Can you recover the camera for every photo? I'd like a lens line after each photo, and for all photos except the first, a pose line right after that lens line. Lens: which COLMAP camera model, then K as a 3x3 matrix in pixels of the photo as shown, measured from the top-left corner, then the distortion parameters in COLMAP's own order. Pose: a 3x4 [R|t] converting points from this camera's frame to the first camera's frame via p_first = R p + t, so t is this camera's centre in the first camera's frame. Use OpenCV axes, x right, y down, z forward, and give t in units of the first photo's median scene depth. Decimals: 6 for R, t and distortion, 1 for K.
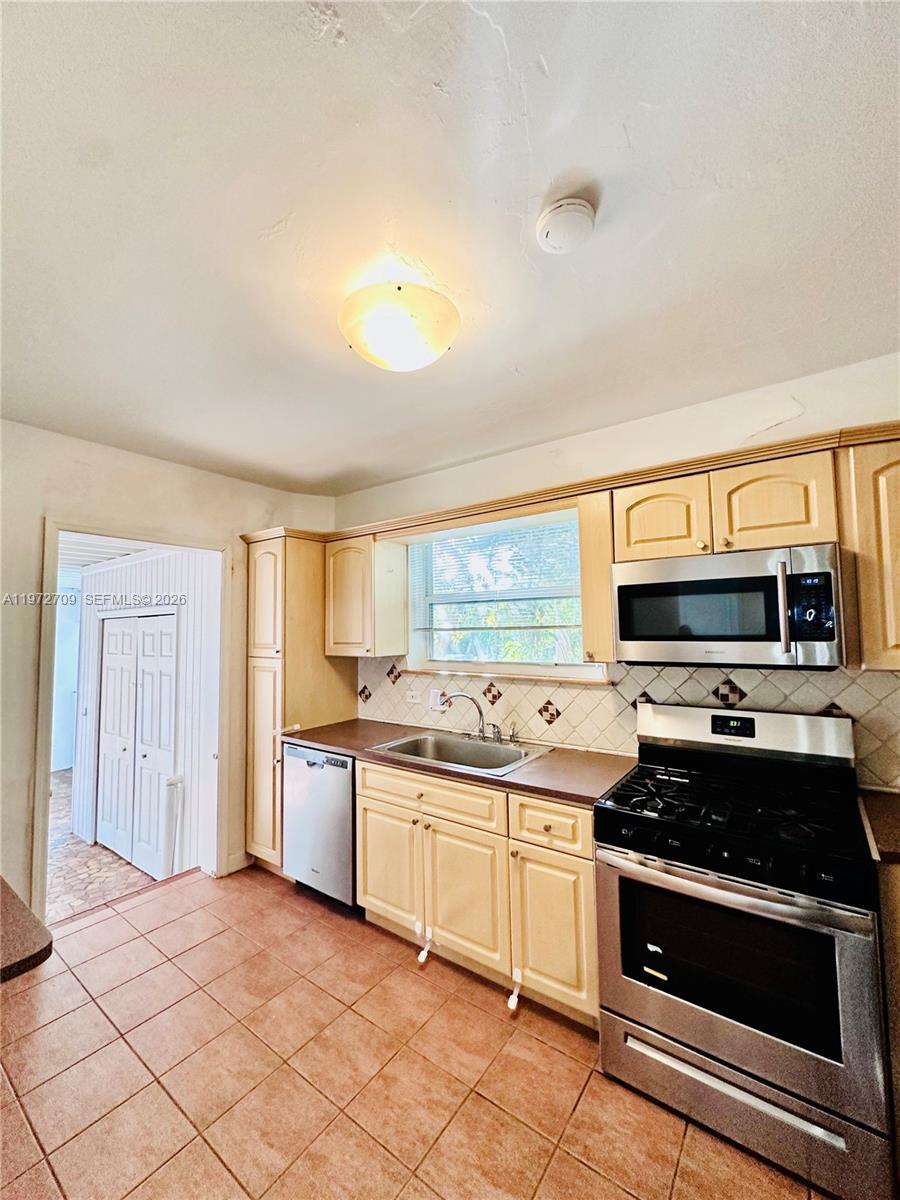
lens RADIAL K [[485.0, 0, 432.0], [0, 485.0, 601.5], [0, 0, 1]] dist [0.009009, 0.000325]
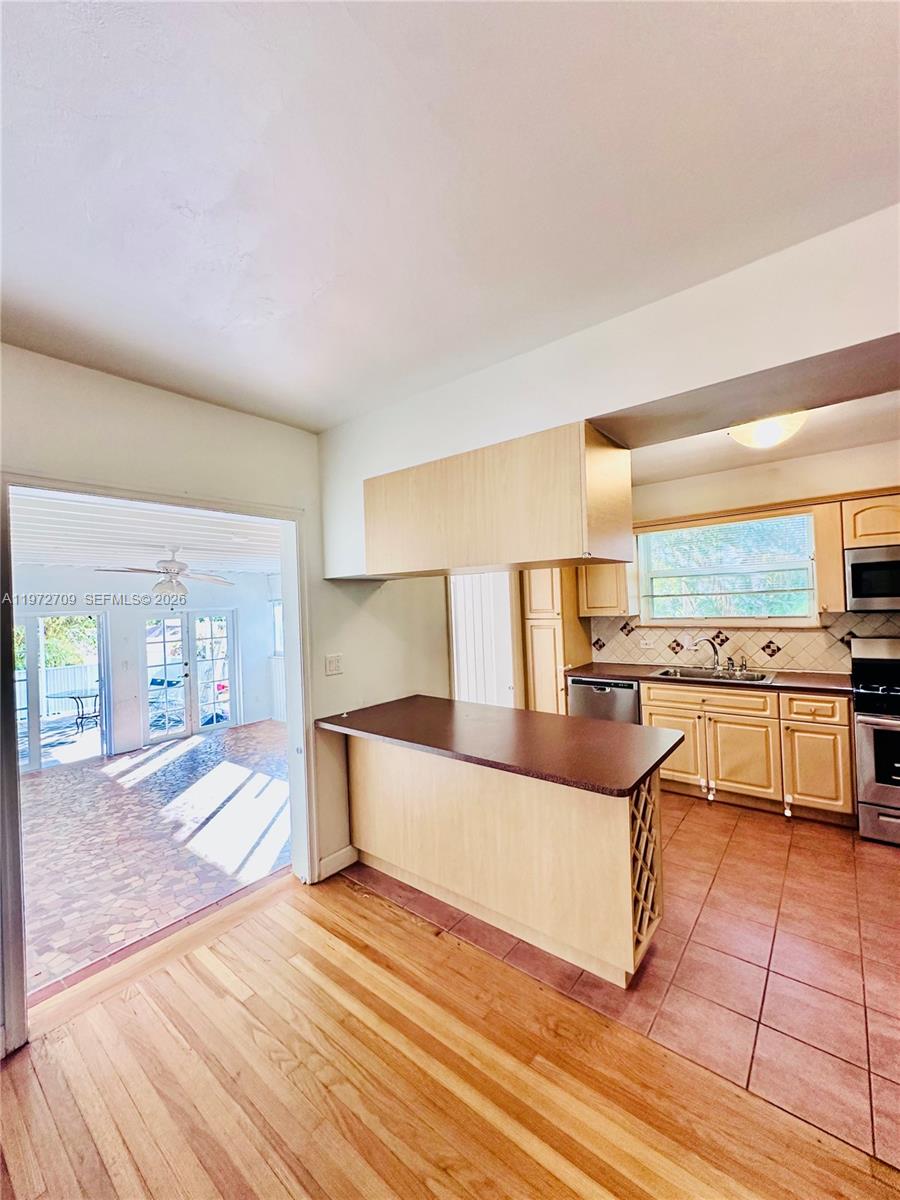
lens RADIAL K [[480.6, 0, 447.7], [0, 480.6, 599.0], [0, 0, 1]] dist [0.000352, 0.000980]
pose [[0.999537, -0.022147, -0.020851, -0.789091], [0.023125, 0.998583, 0.047922, -0.018682], [0.019760, -0.048382, 0.998633, -0.531136]]
